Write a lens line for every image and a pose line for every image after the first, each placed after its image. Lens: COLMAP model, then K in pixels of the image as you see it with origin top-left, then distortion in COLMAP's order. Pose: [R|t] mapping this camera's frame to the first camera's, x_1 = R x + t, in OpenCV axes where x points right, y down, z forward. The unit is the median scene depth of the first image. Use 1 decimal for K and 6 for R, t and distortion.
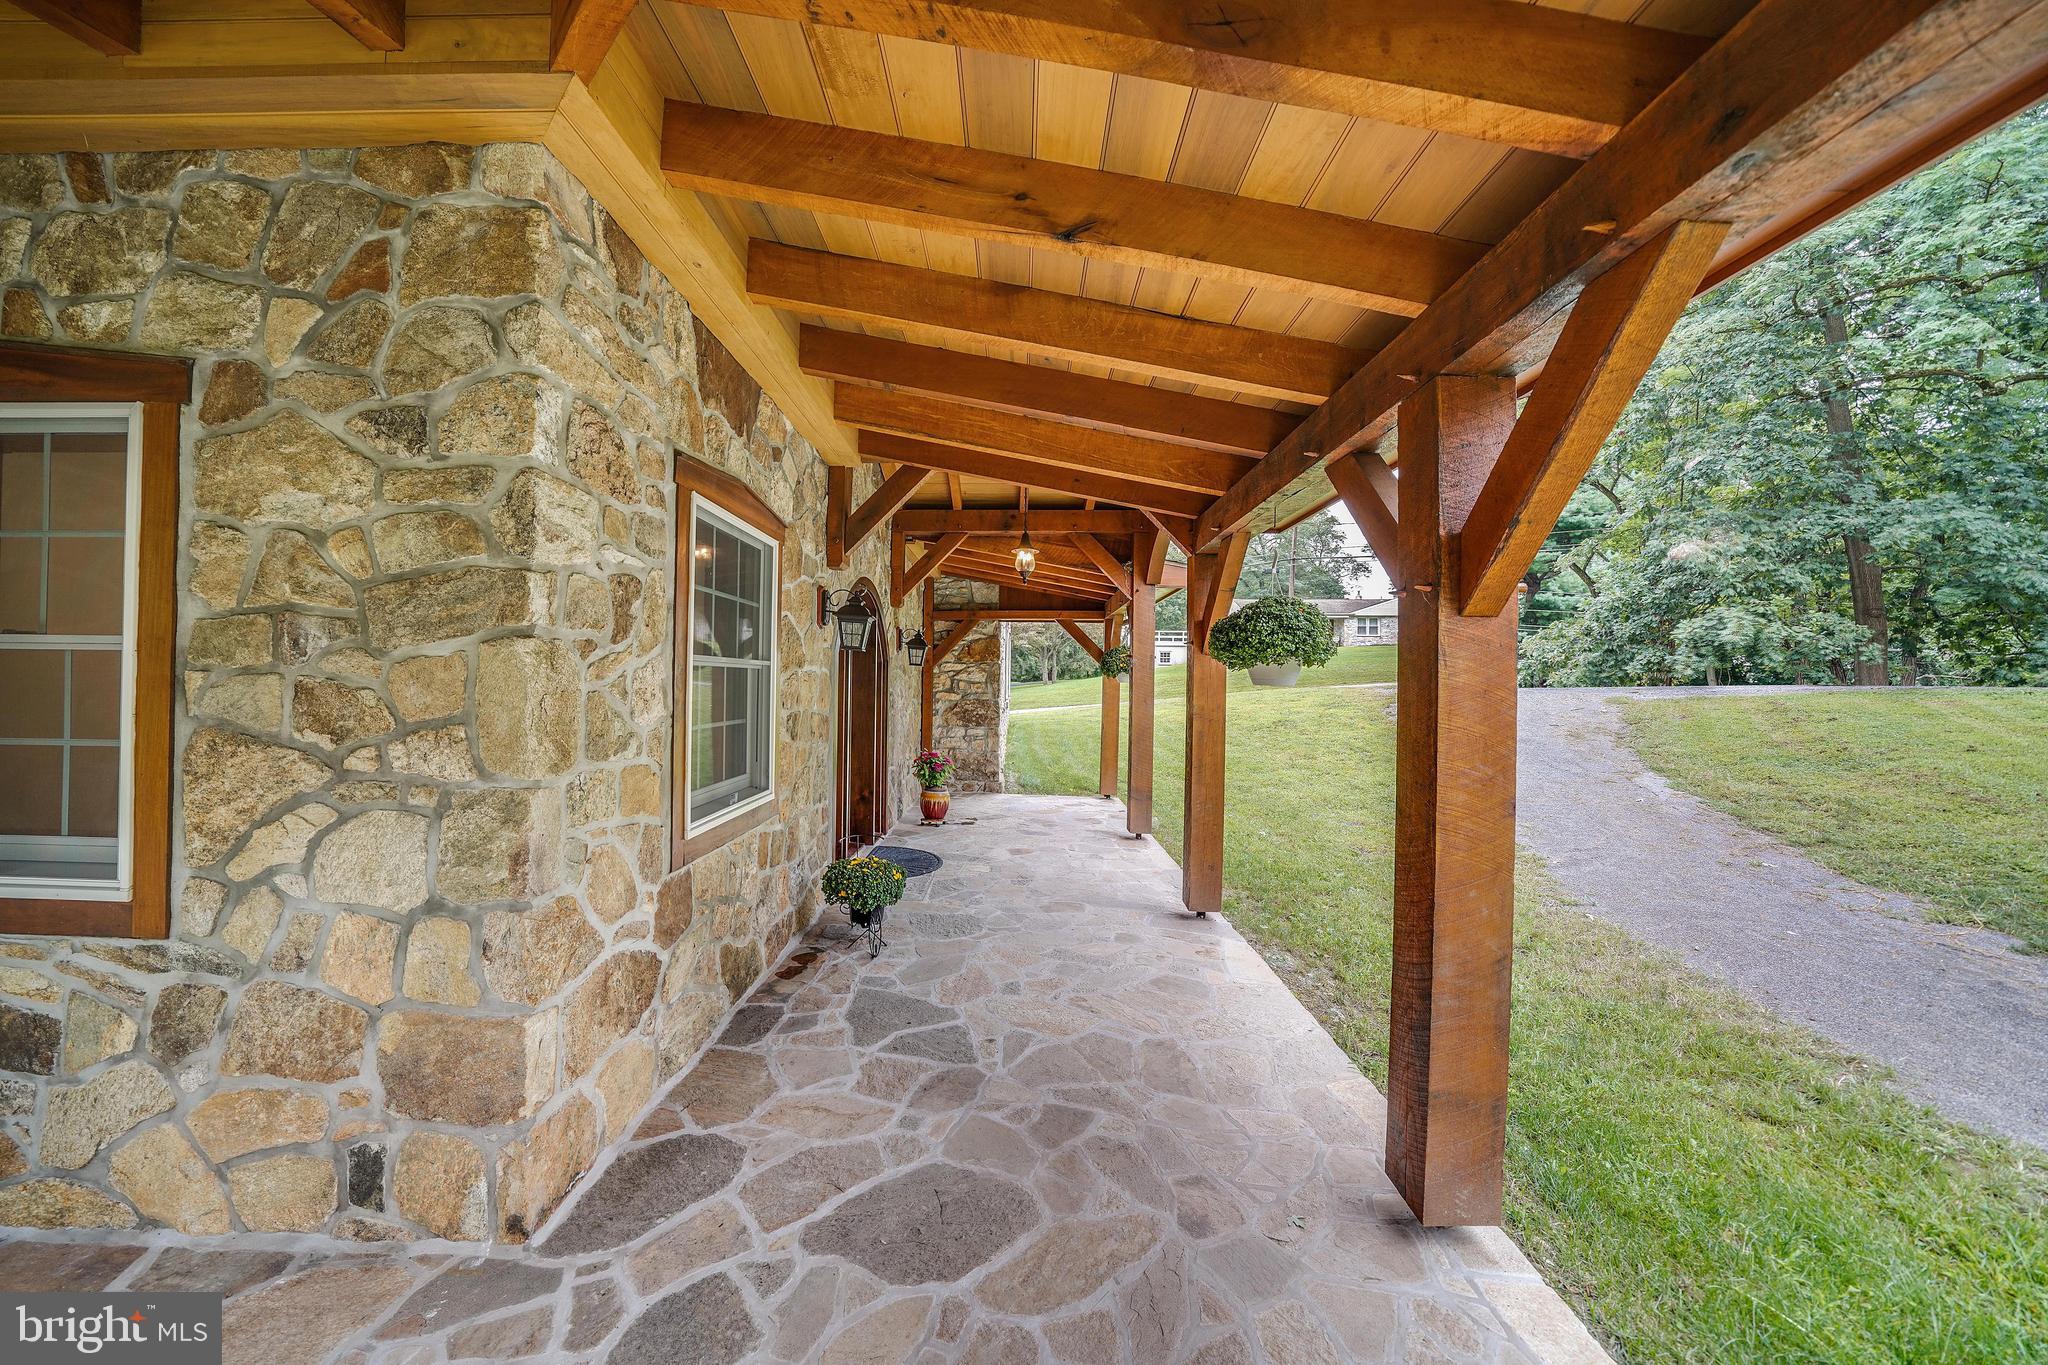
lens RADIAL K [[712.2, 0, 1015.3], [0, 712.2, 677.3], [0, 0, 1]] dist [-0.018107, 0.000601]
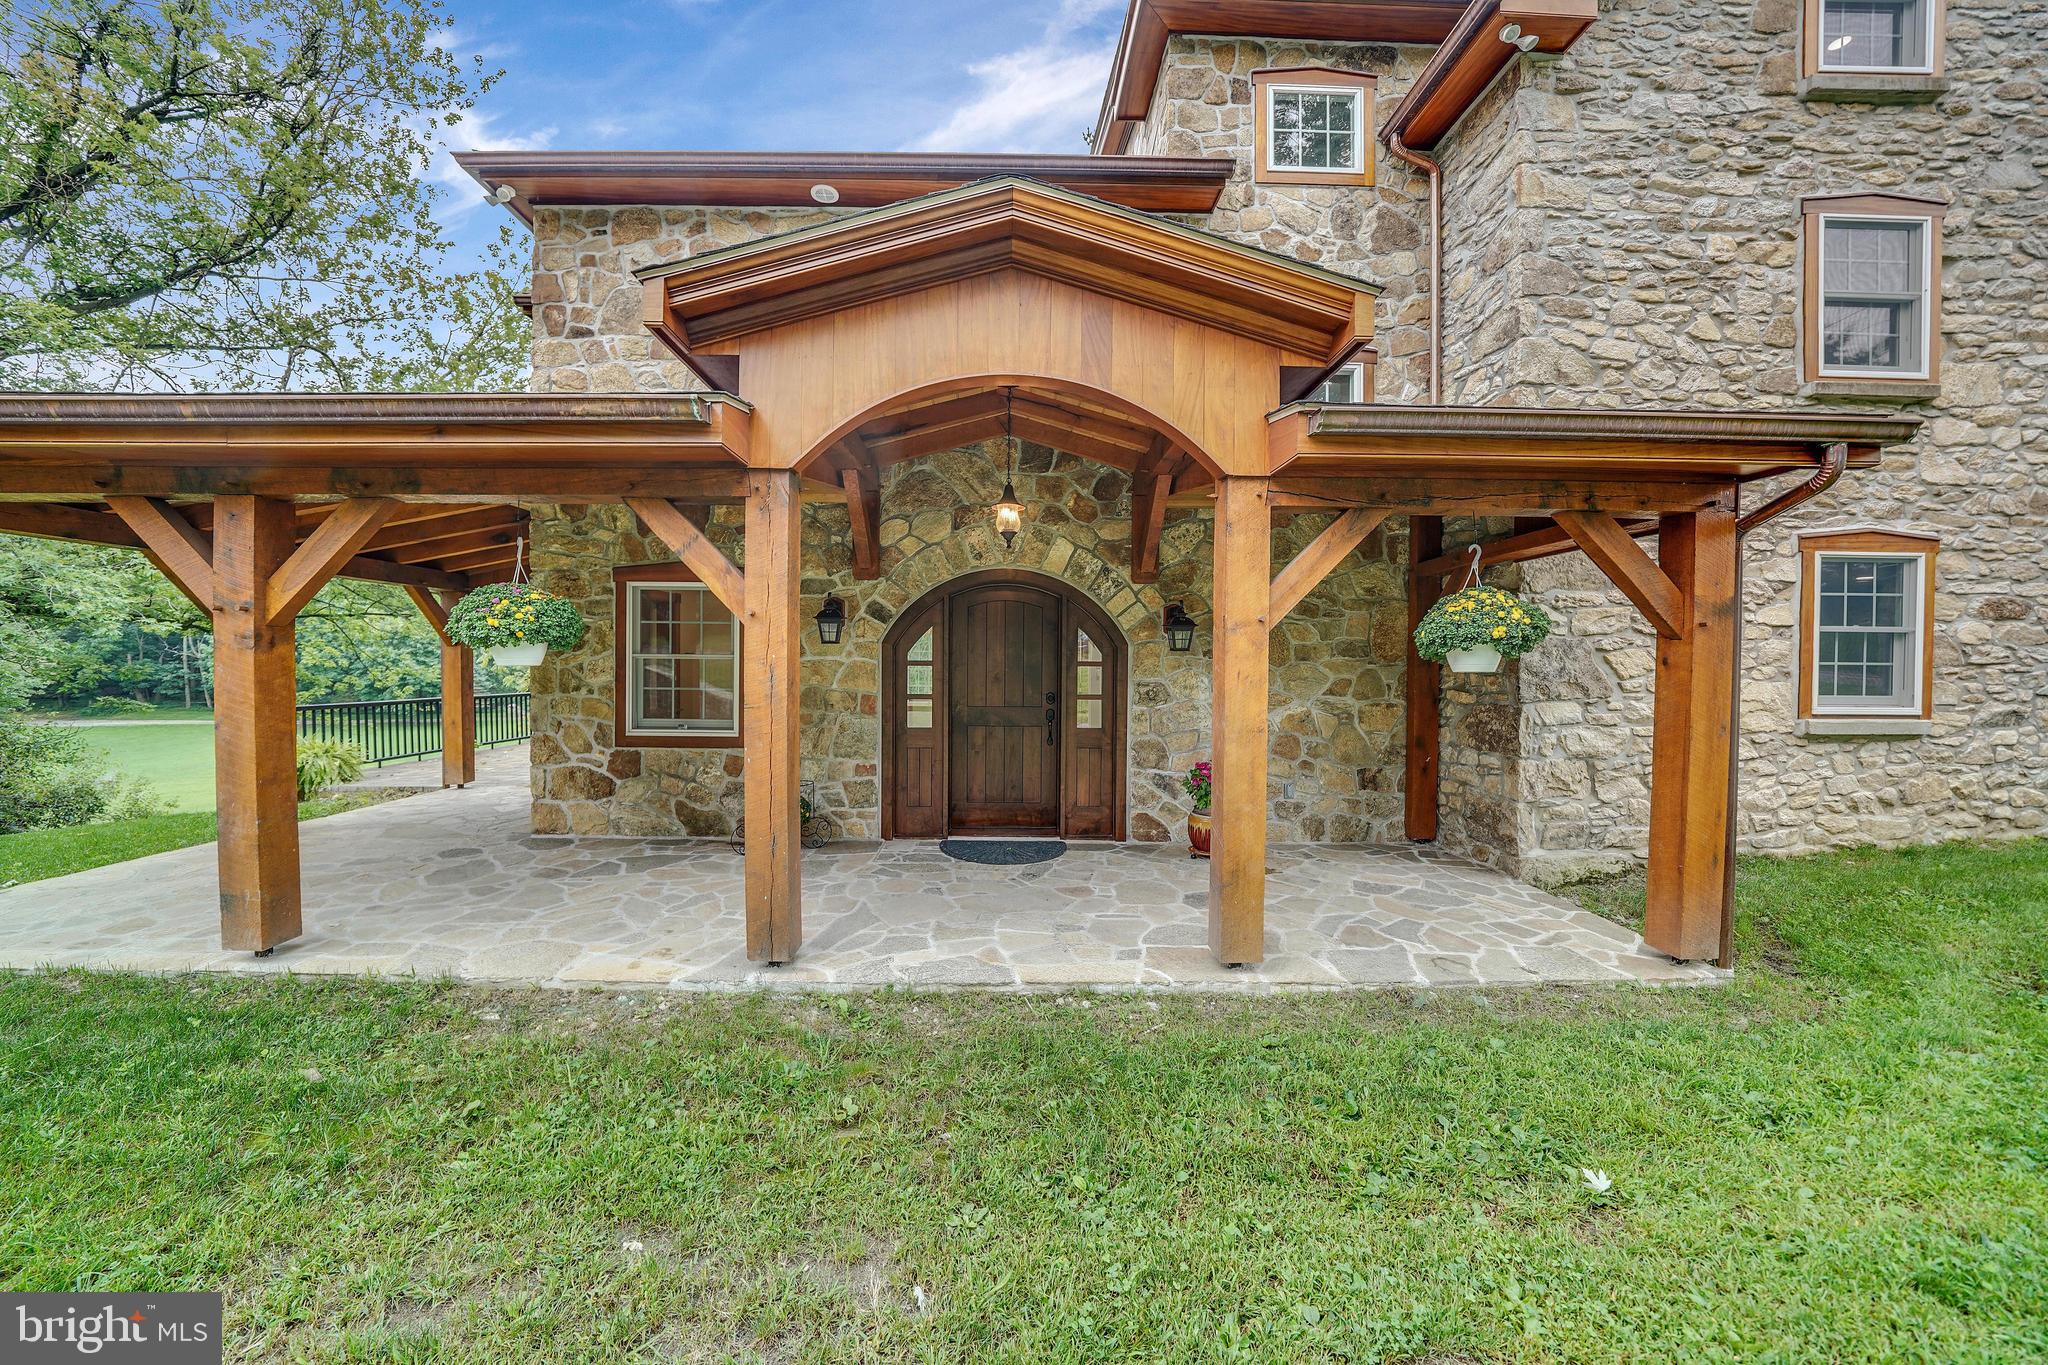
lens RADIAL K [[712.2, 0, 1009.0], [0, 712.2, 681.2], [0, 0, 1]] dist [-0.018107, 0.000601]
pose [[0.025375, 0.021045, -0.999456, 1.649726], [-0.002141, 0.999777, 0.020998, 0.003146], [0.999676, 0.001607, 0.025414, 1.940067]]
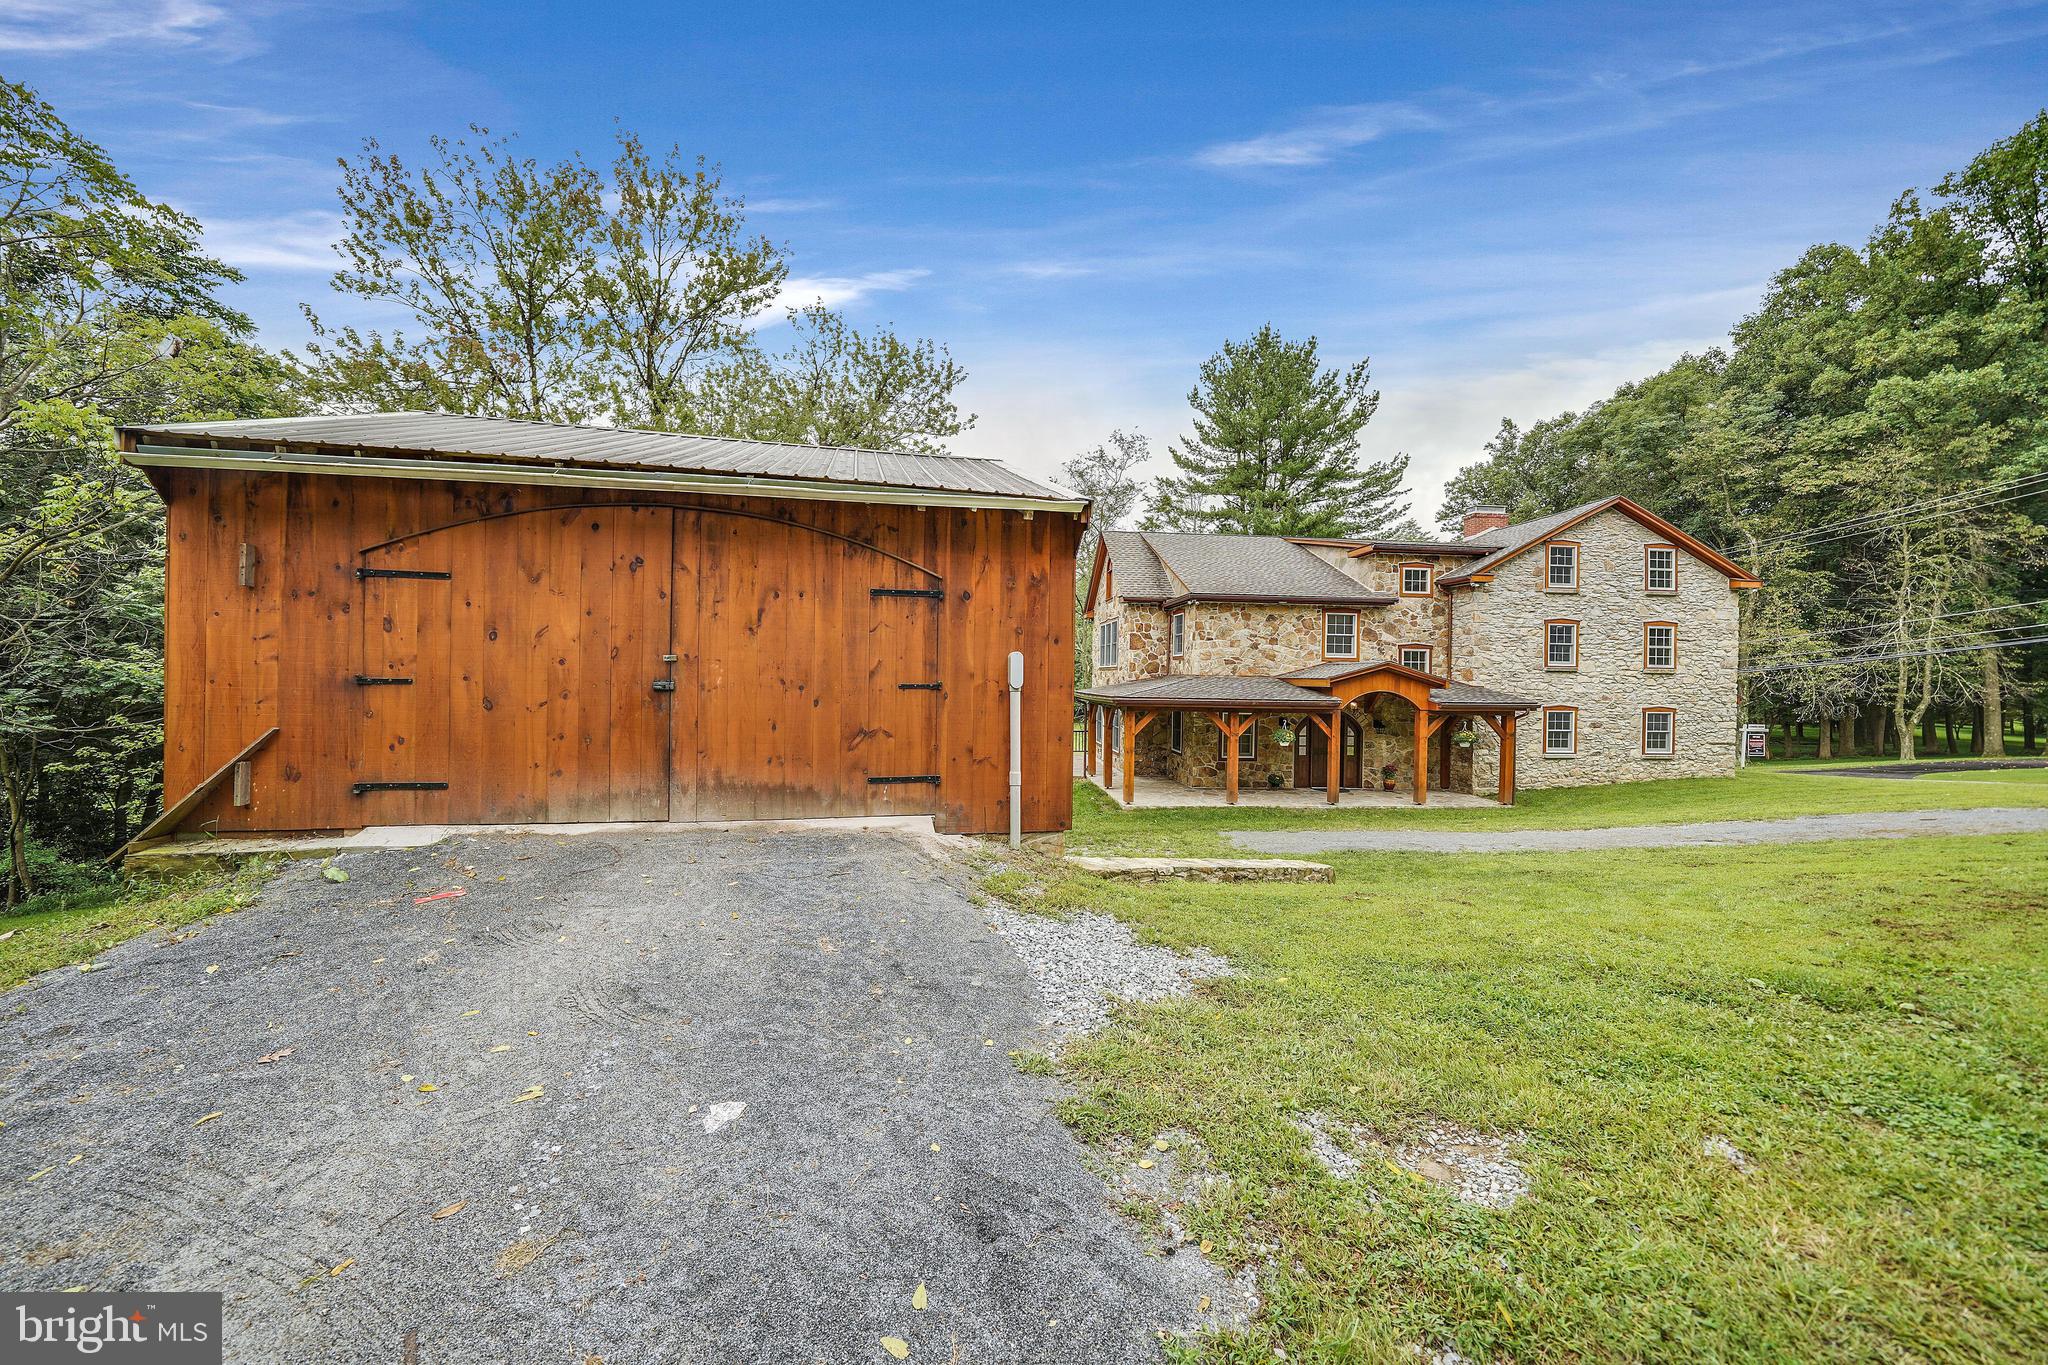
lens RADIAL K [[712.2, 0, 1012.0], [0, 712.2, 684.6], [0, 0, 1]] dist [-0.018107, 0.000601]
pose [[0.083929, 0.013235, -0.996384, 6.477846], [-0.008564, 0.999884, 0.012560, -0.600302], [0.996435, 0.007478, 0.084032, -1.861117]]
